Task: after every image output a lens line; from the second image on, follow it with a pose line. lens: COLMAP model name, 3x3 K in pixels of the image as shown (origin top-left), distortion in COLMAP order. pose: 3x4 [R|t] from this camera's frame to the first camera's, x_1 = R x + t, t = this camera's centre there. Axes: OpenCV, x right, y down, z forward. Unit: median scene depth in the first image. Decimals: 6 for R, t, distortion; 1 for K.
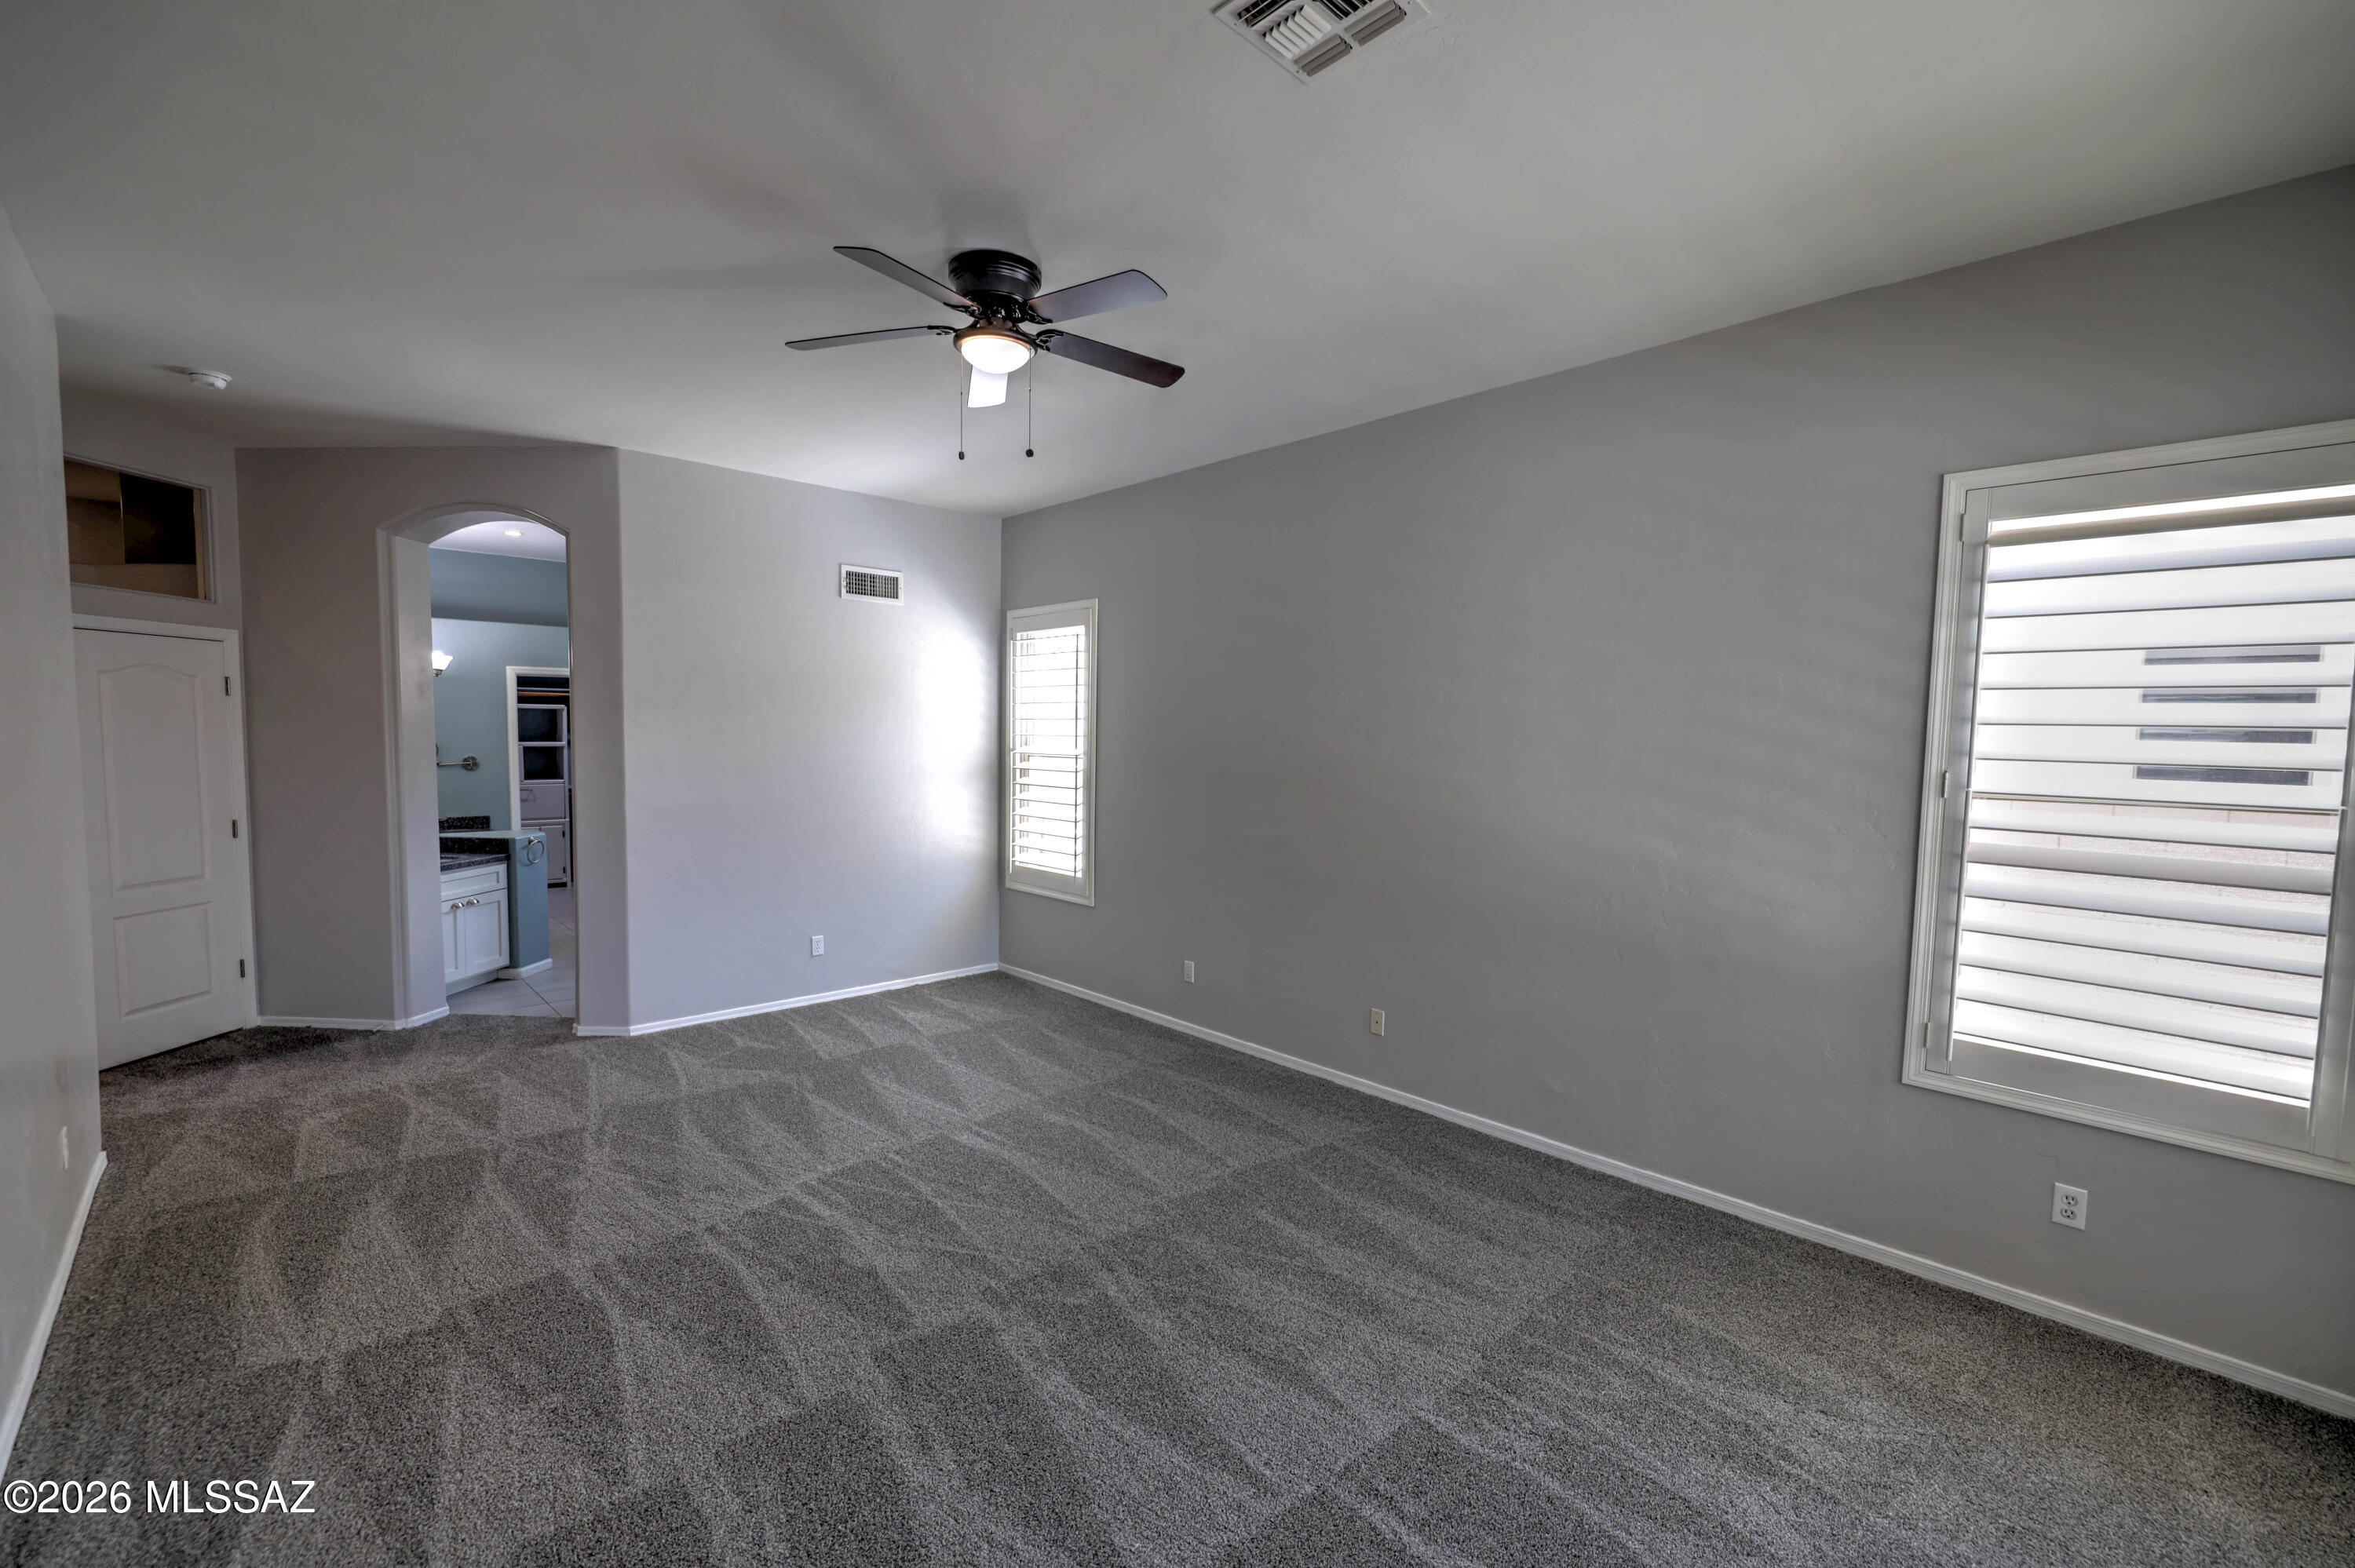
lens RADIAL K [[1008.6, 0, 1174.8], [0, 1008.6, 798.8], [0, 0, 1]] dist [-0.001298, -0.000310]
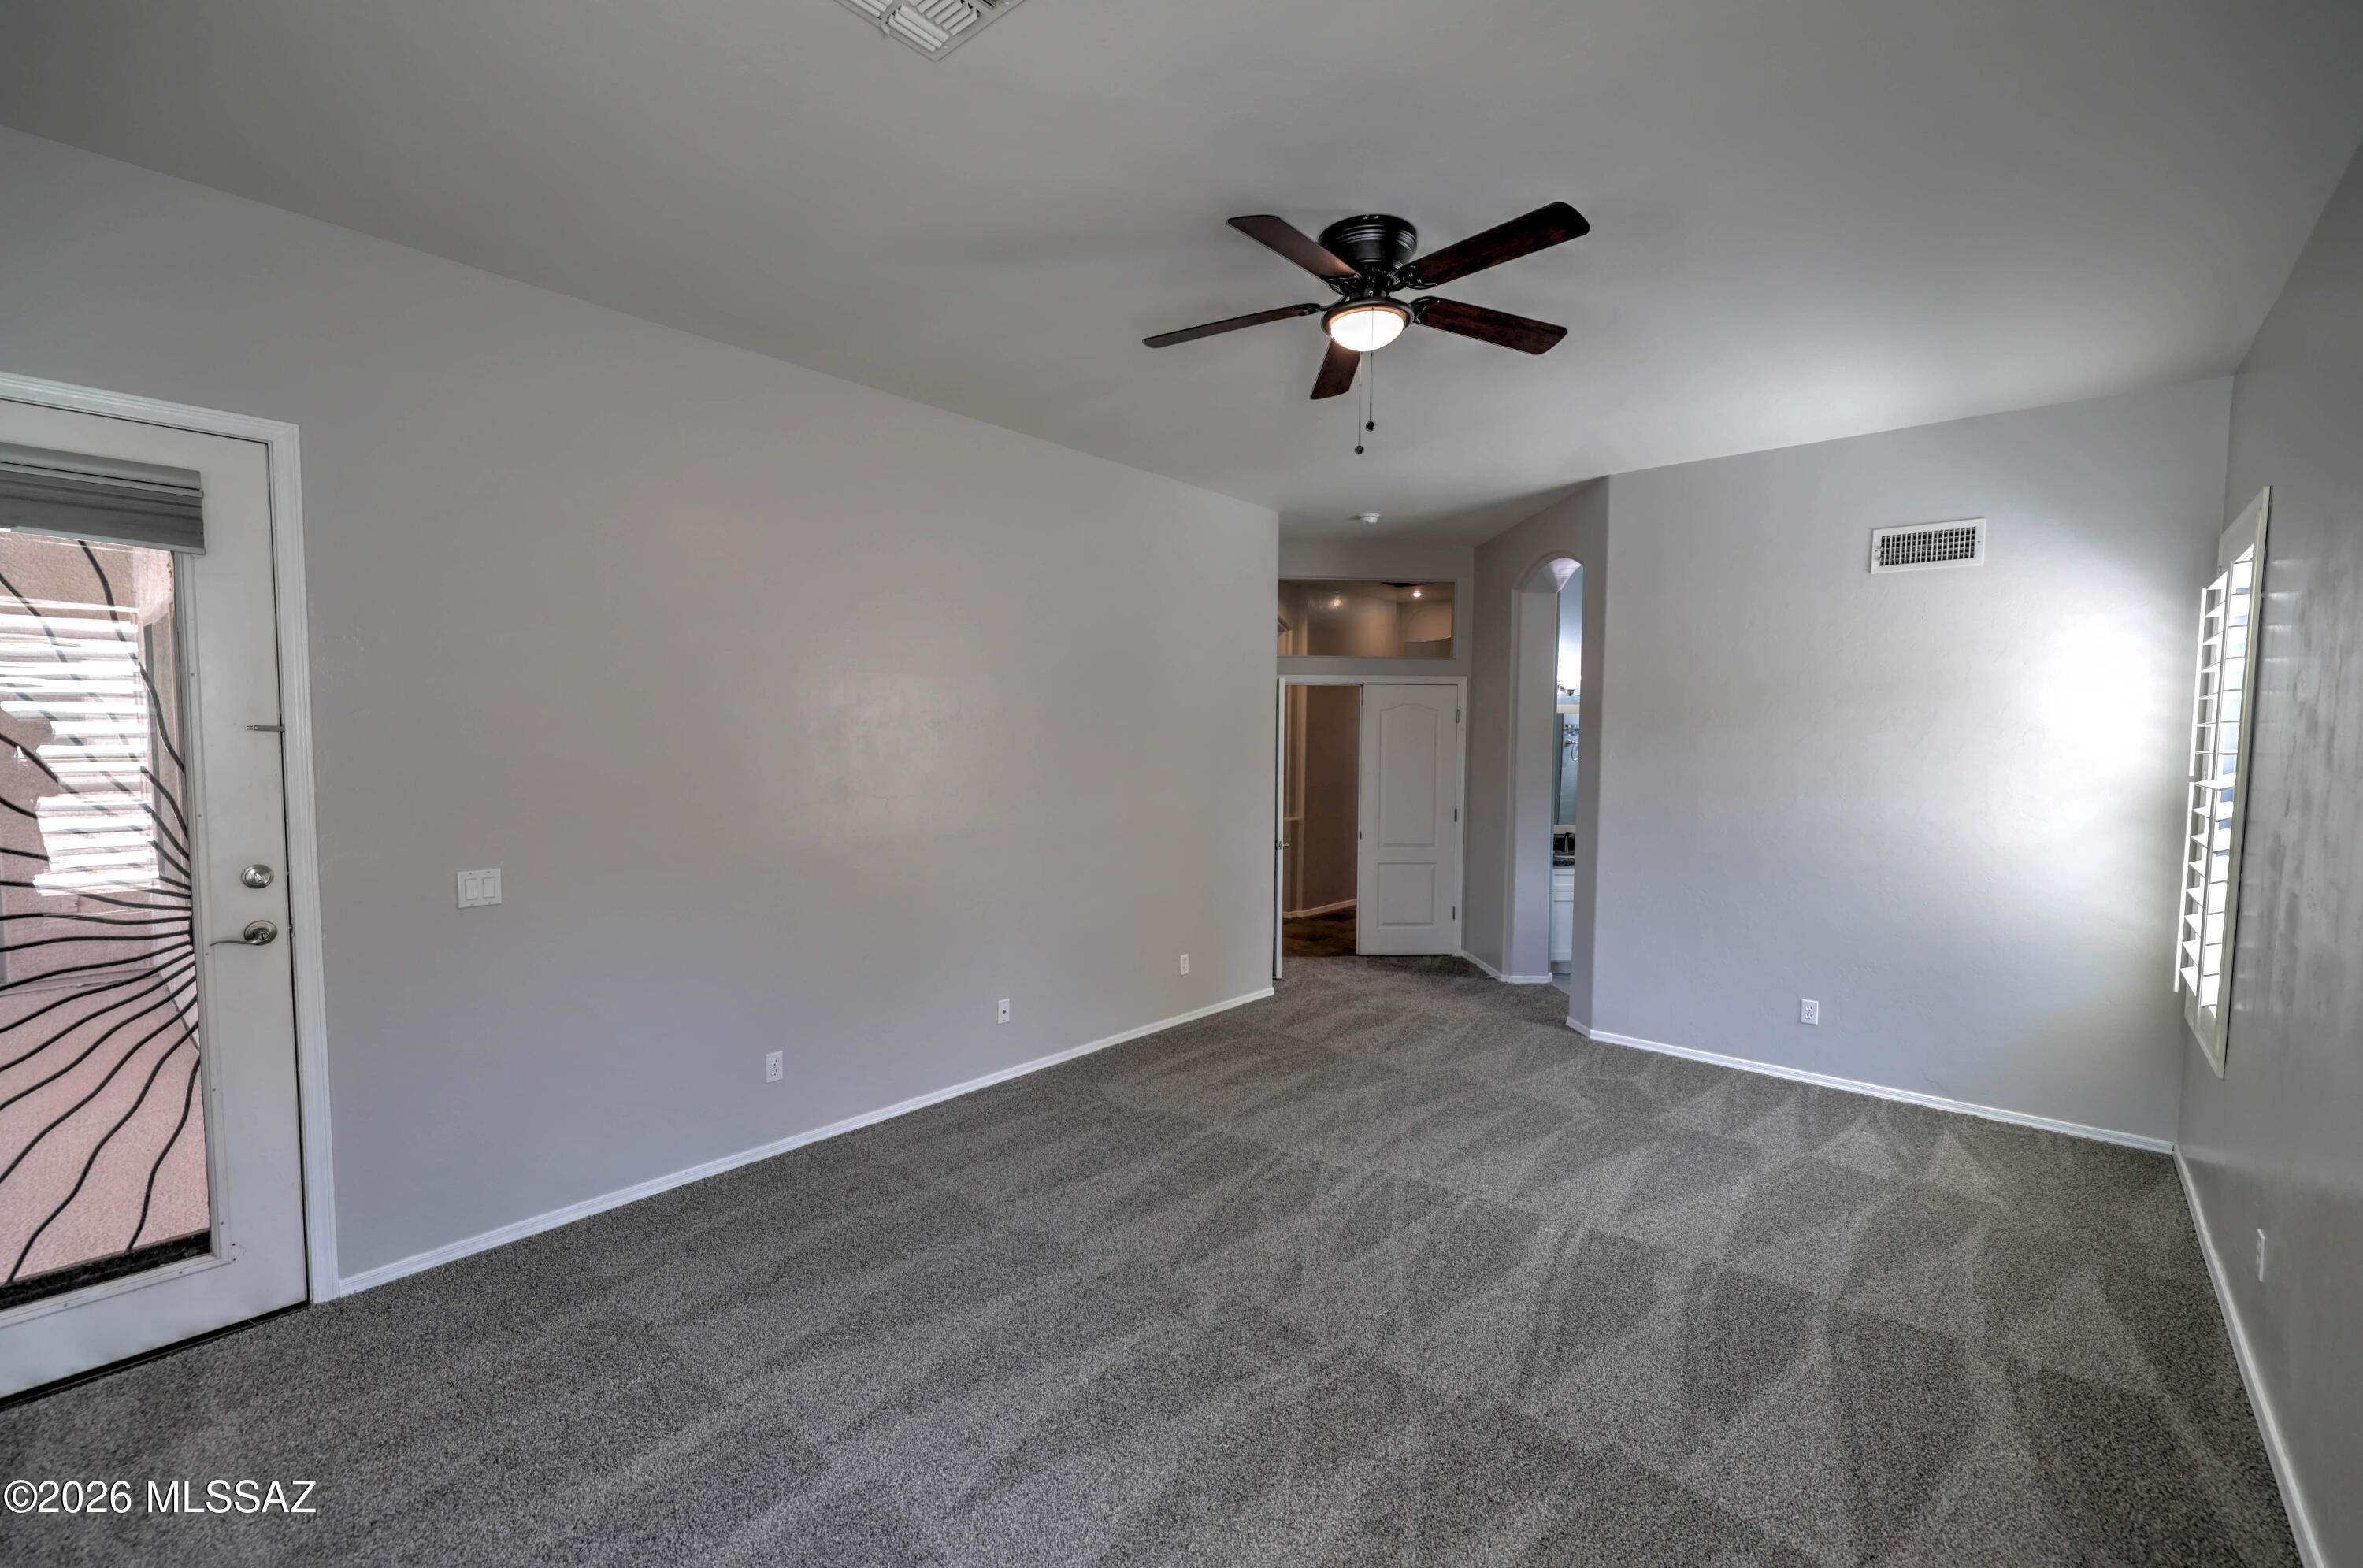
lens RADIAL K [[1012.1, 0, 1178.8], [0, 1012.1, 798.9], [0, 0, 1]] dist [-0.001298, -0.000310]
pose [[0.087380, 0.048097, -0.995013, 0.507364], [-0.072871, 0.996466, 0.041768, -0.027070], [0.993506, 0.068858, 0.090576, 0.526153]]
